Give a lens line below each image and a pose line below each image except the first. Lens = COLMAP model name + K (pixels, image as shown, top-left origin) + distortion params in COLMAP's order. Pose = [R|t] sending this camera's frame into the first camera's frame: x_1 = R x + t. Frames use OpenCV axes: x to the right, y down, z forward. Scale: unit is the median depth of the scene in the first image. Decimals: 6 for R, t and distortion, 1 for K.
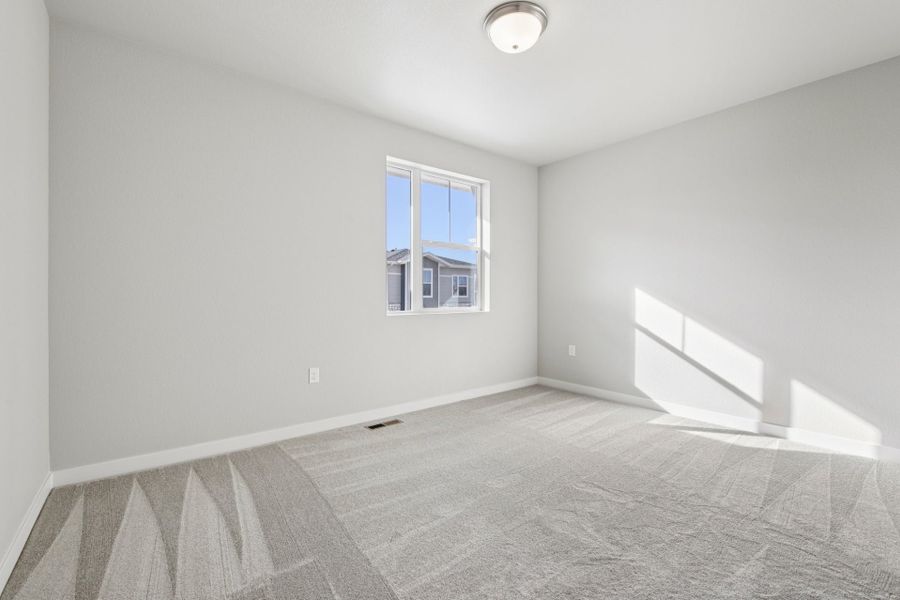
lens RADIAL K [[392.5, 0, 450.5], [0, 392.5, 296.6], [0, 0, 1]] dist [-0.002427, -0.000180]
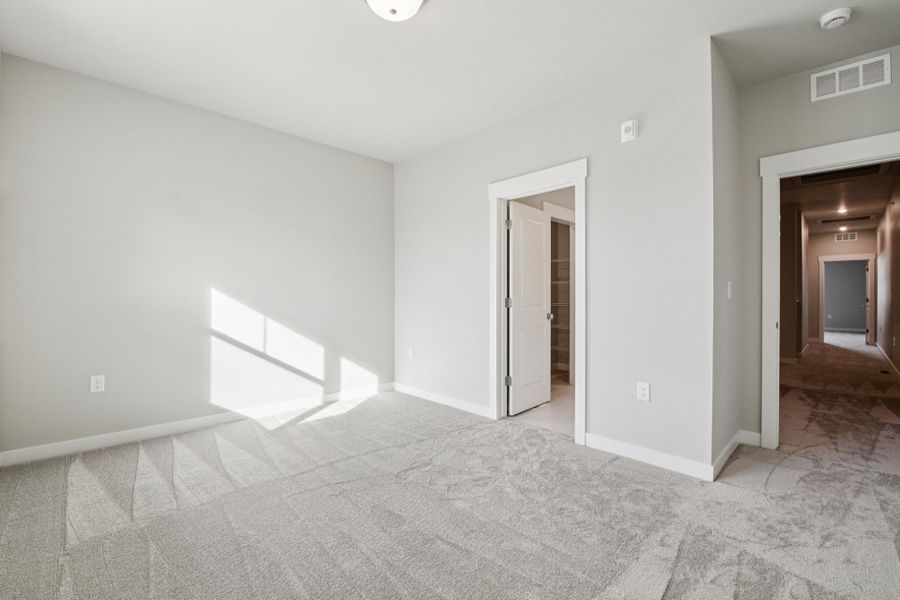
lens RADIAL K [[392.5, 0, 450.5], [0, 392.5, 296.6], [0, 0, 1]] dist [-0.002427, -0.000180]
pose [[-0.110285, 0.002217, 0.993897, -0.467519], [-0.001403, 0.999996, -0.002387, -0.001581], [-0.993899, -0.001658, -0.110282, 0.633550]]
